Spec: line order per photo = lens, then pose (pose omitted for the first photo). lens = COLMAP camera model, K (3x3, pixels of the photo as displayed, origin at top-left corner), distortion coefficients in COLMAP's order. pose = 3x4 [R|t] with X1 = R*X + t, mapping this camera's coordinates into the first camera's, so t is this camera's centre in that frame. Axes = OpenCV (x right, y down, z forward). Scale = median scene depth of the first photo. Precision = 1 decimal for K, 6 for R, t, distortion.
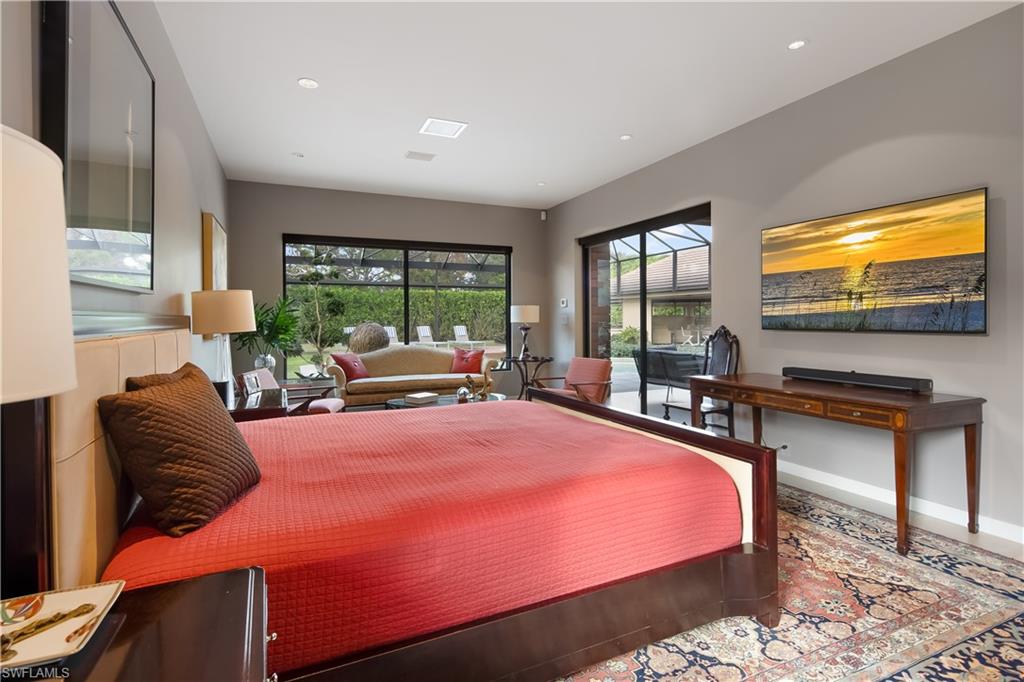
lens RADIAL K [[499.0, 0, 510.9], [0, 499.0, 322.0], [0, 0, 1]] dist [0.002631, -0.003895]
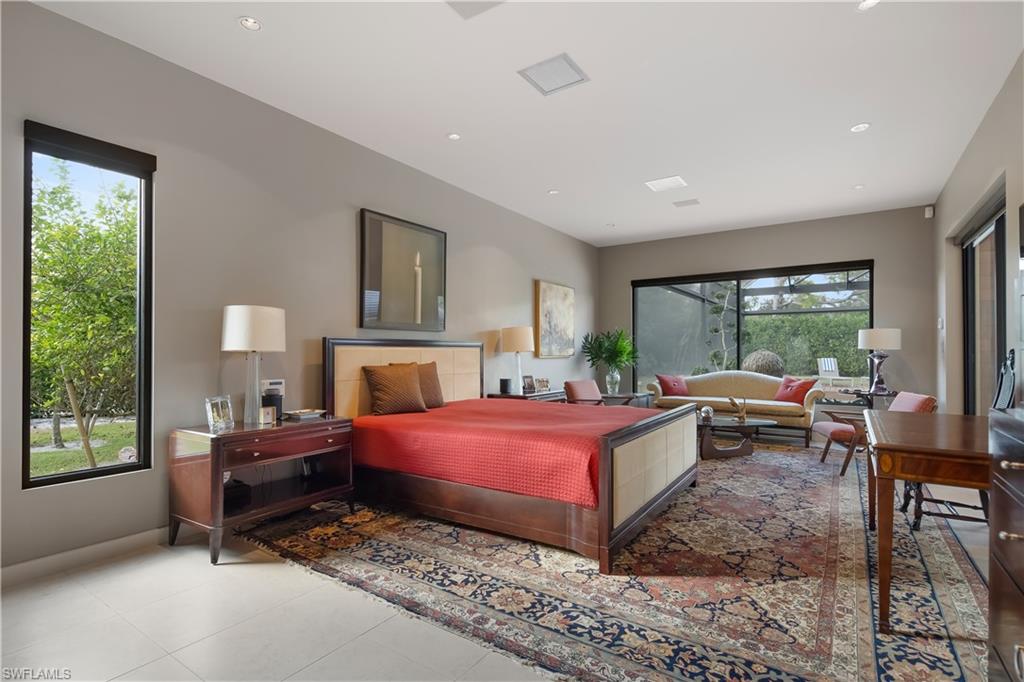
lens RADIAL K [[499.0, 0, 498.0], [0, 499.0, 348.1], [0, 0, 1]] dist [0.002631, -0.003895]
pose [[0.511521, -0.002483, -0.859267, 1.214708], [-0.007554, 0.999944, -0.007386, 0.030472], [0.859237, 0.010269, 0.511474, 0.078959]]
